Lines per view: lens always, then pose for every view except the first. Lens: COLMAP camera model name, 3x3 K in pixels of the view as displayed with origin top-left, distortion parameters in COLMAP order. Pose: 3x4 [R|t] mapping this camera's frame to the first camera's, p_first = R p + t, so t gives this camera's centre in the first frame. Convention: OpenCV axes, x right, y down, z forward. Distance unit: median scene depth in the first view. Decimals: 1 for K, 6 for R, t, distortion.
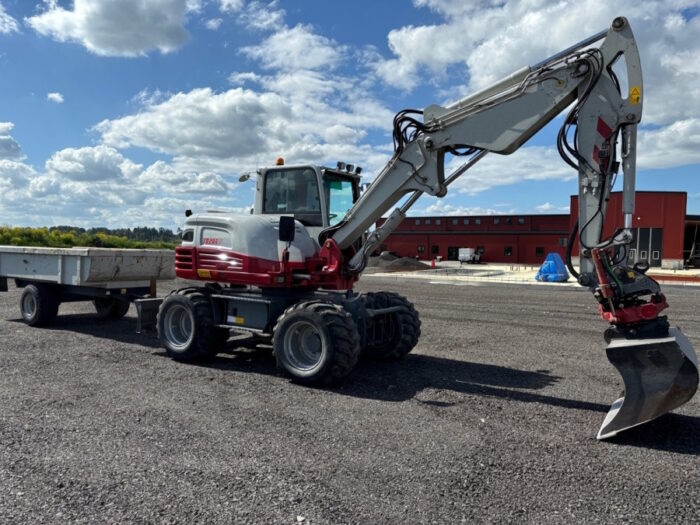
lens RADIAL K [[532.7, 0, 351.8], [0, 532.7, 266.2], [0, 0, 1]] dist [0.049552, -0.035772]
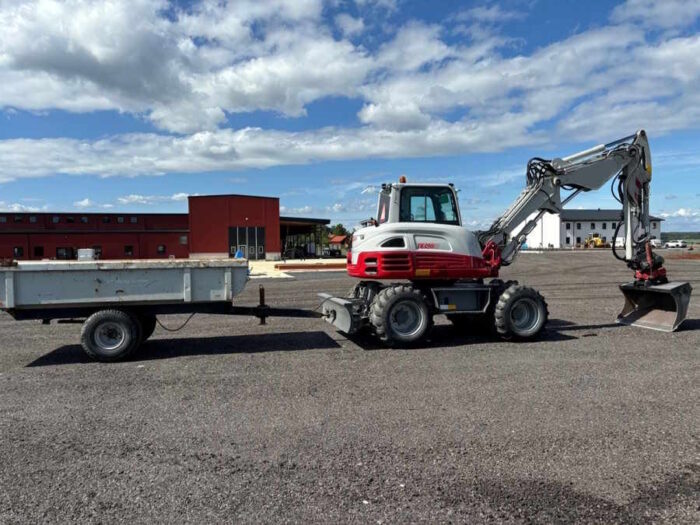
lens RADIAL K [[532.7, 0, 351.8], [0, 532.7, 266.2], [0, 0, 1]] dist [0.049552, -0.035772]
pose [[0.693377, -0.056899, 0.718325, -1.365477], [0.053677, 0.998186, 0.027254, -0.046321], [-0.718573, 0.019660, 0.695174, 0.294196]]
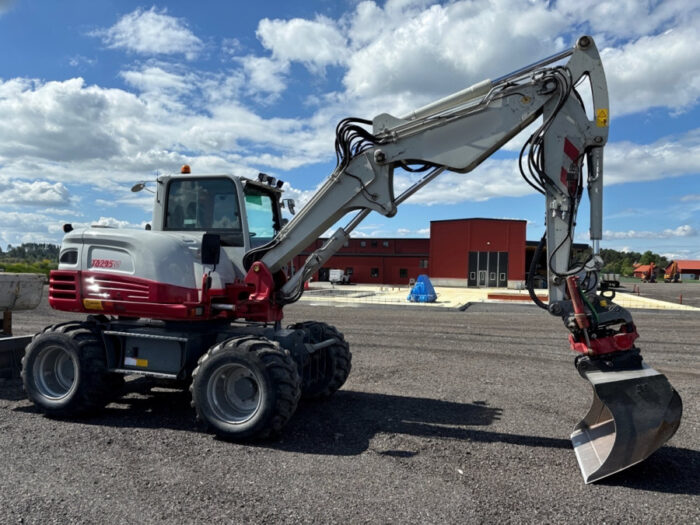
lens RADIAL K [[532.7, 0, 351.8], [0, 532.7, 266.2], [0, 0, 1]] dist [0.049552, -0.035772]
pose [[0.967752, 0.005315, 0.251849, -0.115151], [0.004381, 0.999271, -0.037926, -0.011813], [-0.251867, 0.037806, 0.967023, 0.143690]]
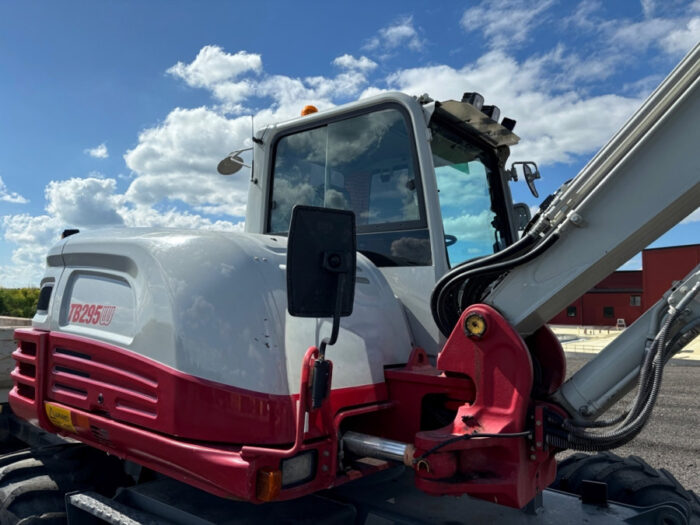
lens RADIAL K [[532.7, 0, 351.8], [0, 532.7, 266.2], [0, 0, 1]] dist [0.049552, -0.035772]
pose [[0.997168, -0.009540, -0.074594, -0.088910], [0.001204, 0.993819, -0.111004, -0.042264], [0.075192, 0.110600, 0.991017, 0.748358]]
